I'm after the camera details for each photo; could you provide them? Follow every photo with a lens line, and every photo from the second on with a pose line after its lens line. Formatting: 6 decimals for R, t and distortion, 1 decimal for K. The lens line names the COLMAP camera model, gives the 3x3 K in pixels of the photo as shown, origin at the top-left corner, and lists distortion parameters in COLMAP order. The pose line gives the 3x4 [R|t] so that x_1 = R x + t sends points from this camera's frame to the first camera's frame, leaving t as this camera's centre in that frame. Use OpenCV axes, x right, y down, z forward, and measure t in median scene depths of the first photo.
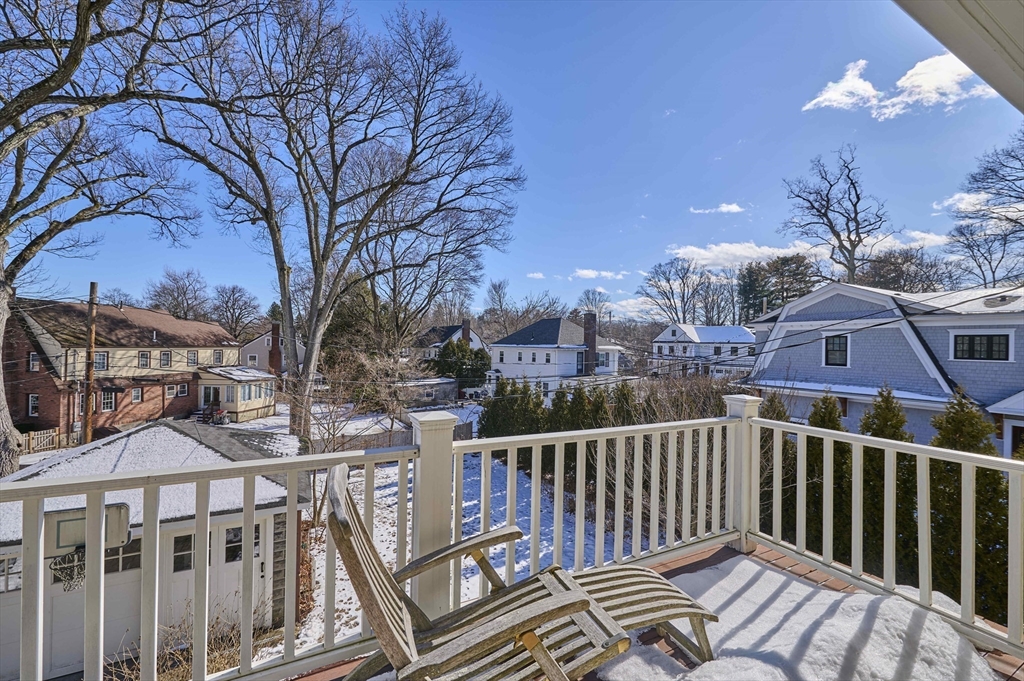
lens RADIAL K [[404.7, 0, 509.5], [0, 404.7, 340.8], [0, 0, 1]] dist [-0.006588, -0.000336]
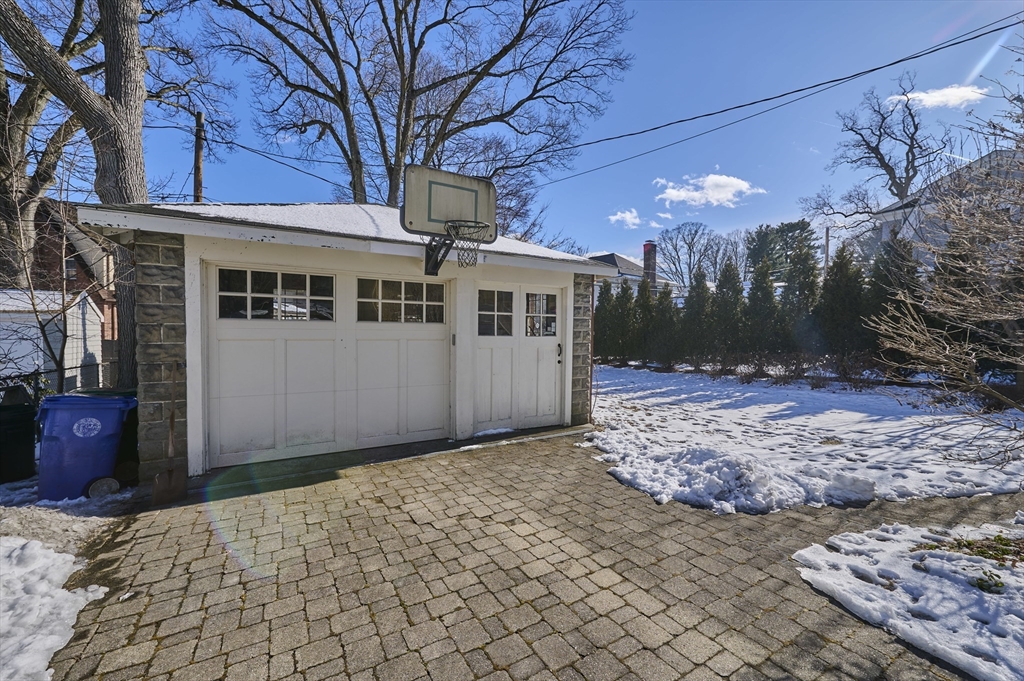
lens RADIAL K [[404.7, 0, 503.0], [0, 404.7, 344.4], [0, 0, 1]] dist [-0.006588, -0.000336]
pose [[0.998988, -0.009670, 0.043923, -0.276945], [0.008074, 0.999305, 0.036384, 0.190077], [-0.044244, -0.035992, 0.998372, 0.076819]]
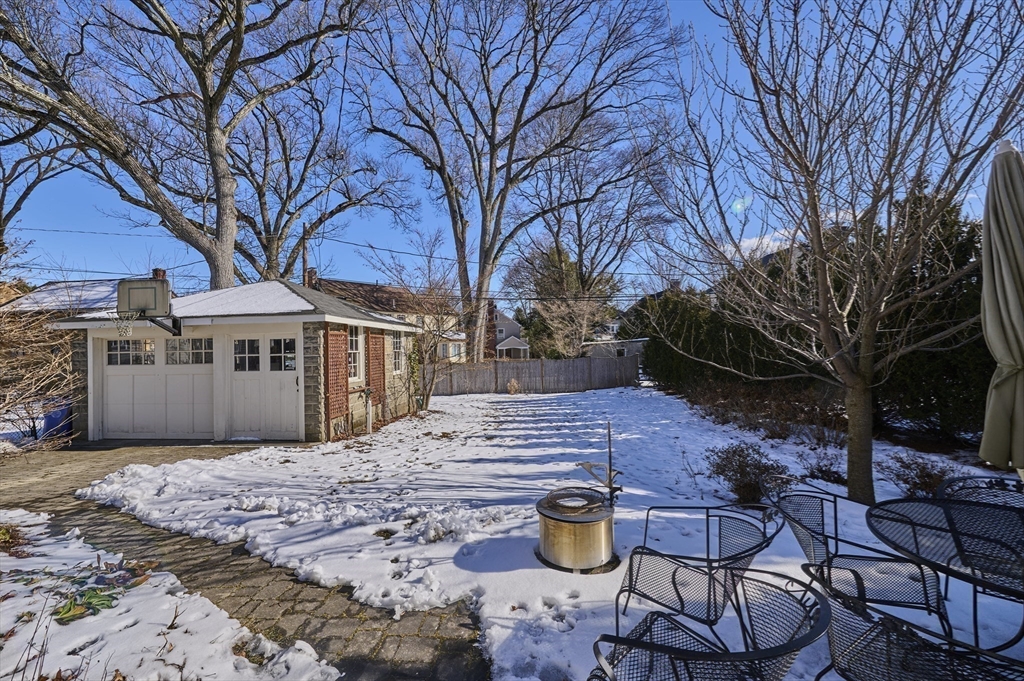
lens RADIAL K [[404.7, 0, 518.2], [0, 404.7, 342.7], [0, 0, 1]] dist [-0.006588, -0.000336]
pose [[0.844954, -0.042087, -0.533180, 0.146823], [0.037396, 0.999108, -0.019601, 0.184235], [0.533530, -0.003377, 0.845775, 0.158965]]
